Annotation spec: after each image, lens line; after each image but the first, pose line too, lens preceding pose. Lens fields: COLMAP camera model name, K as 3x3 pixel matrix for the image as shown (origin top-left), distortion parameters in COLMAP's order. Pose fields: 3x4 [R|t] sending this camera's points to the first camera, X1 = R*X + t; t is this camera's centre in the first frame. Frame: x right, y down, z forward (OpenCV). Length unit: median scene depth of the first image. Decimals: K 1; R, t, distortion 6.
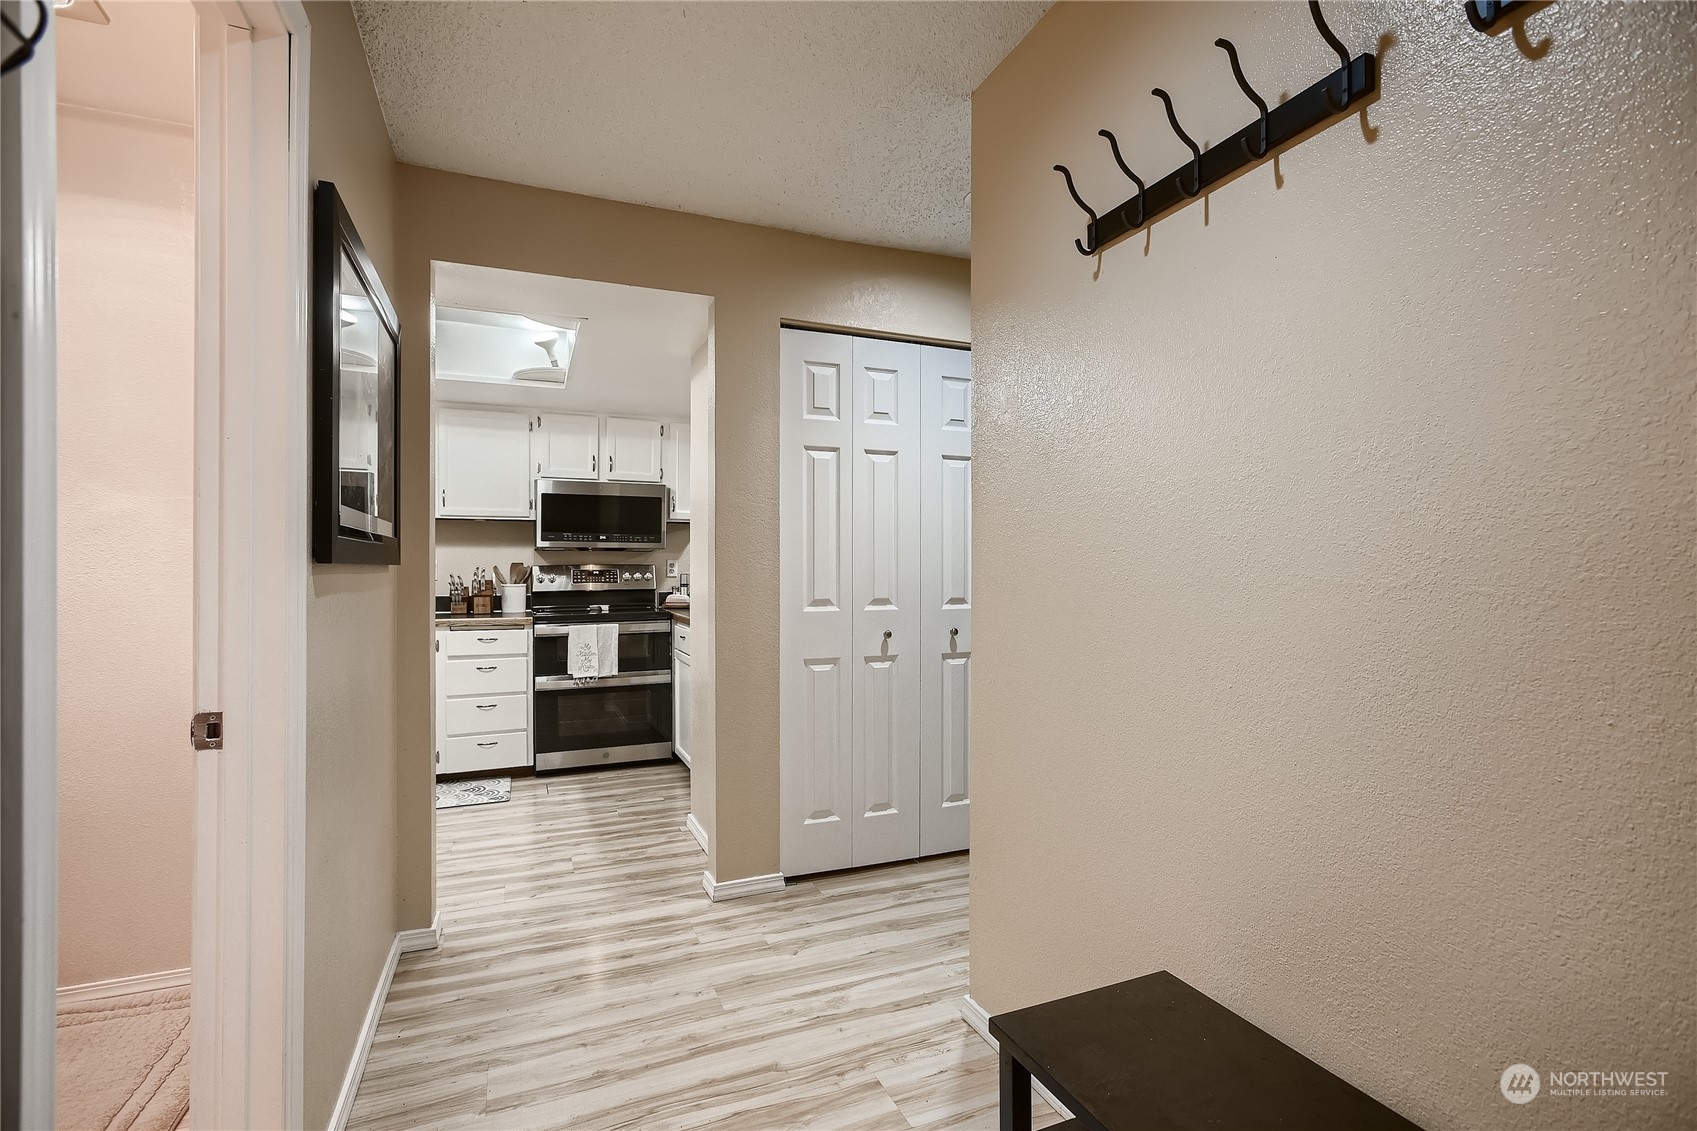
lens RADIAL K [[799.2, 0, 848.5], [0, 799.2, 565.5], [0, 0, 1]] dist [-0.001584, 0.000657]
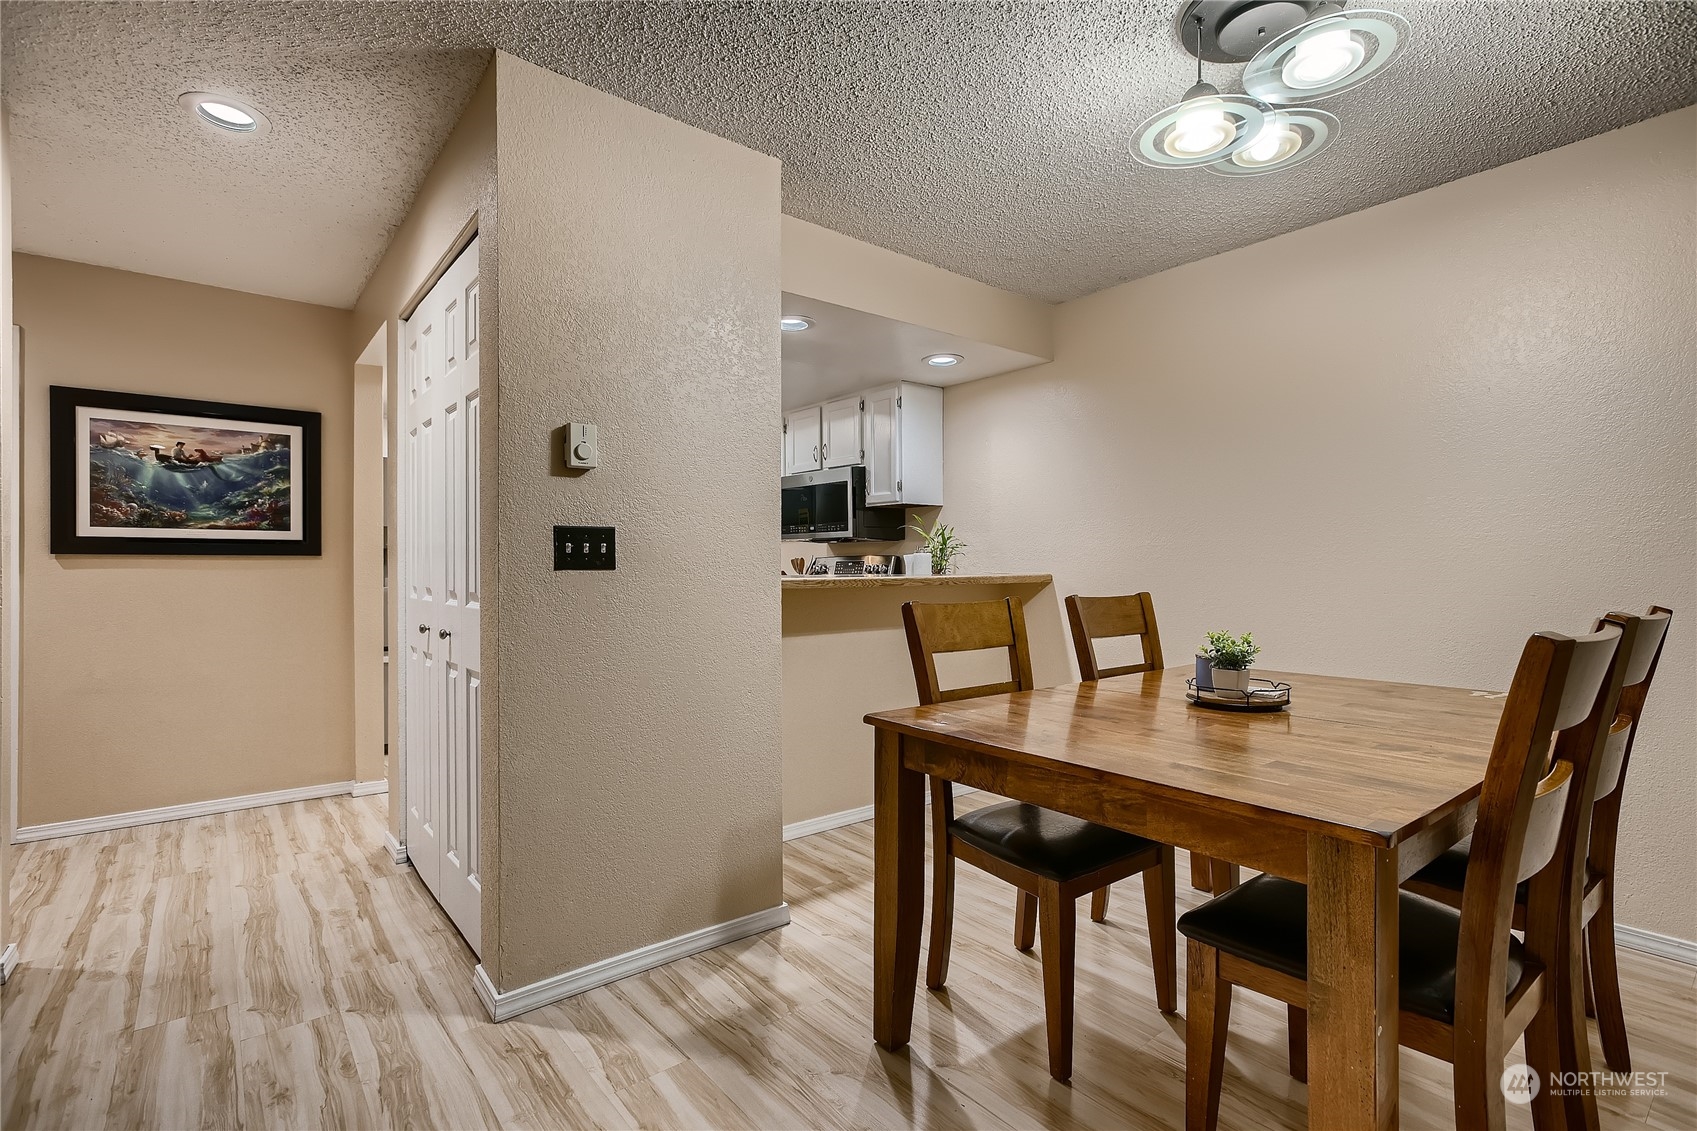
lens RADIAL K [[789.5, 0, 854.2], [0, 789.5, 570.3], [0, 0, 1]] dist [0.002792, 0.000835]
pose [[0.280436, 0.001189, -0.959872, 1.304924], [0.003377, 0.999992, 0.002226, 0.030287], [0.959867, -0.003866, 0.280429, 1.563840]]
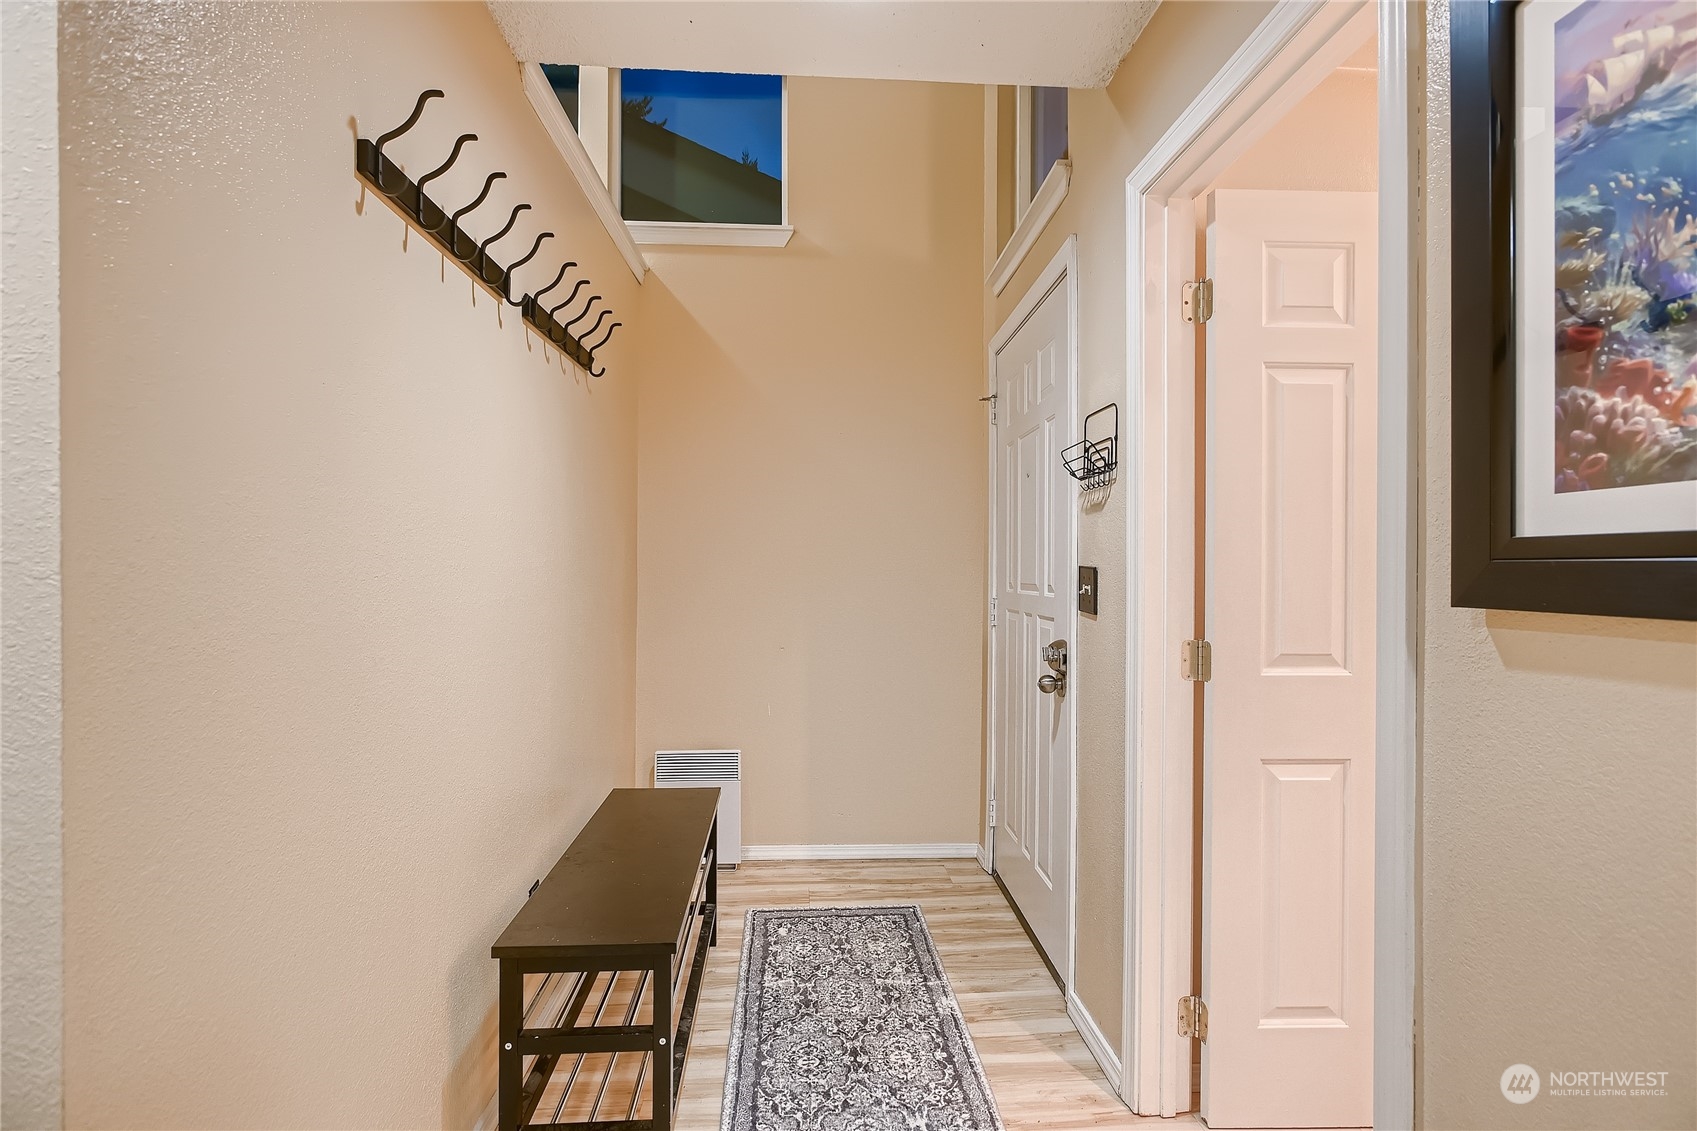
lens RADIAL K [[799.2, 0, 848.5], [0, 799.2, 565.5], [0, 0, 1]] dist [-0.001584, 0.000657]
pose [[-0.940735, -0.006891, 0.339072, -0.244415], [-0.005228, 0.999969, 0.005818, -0.018681], [-0.339102, 0.003701, -0.940742, 1.070897]]
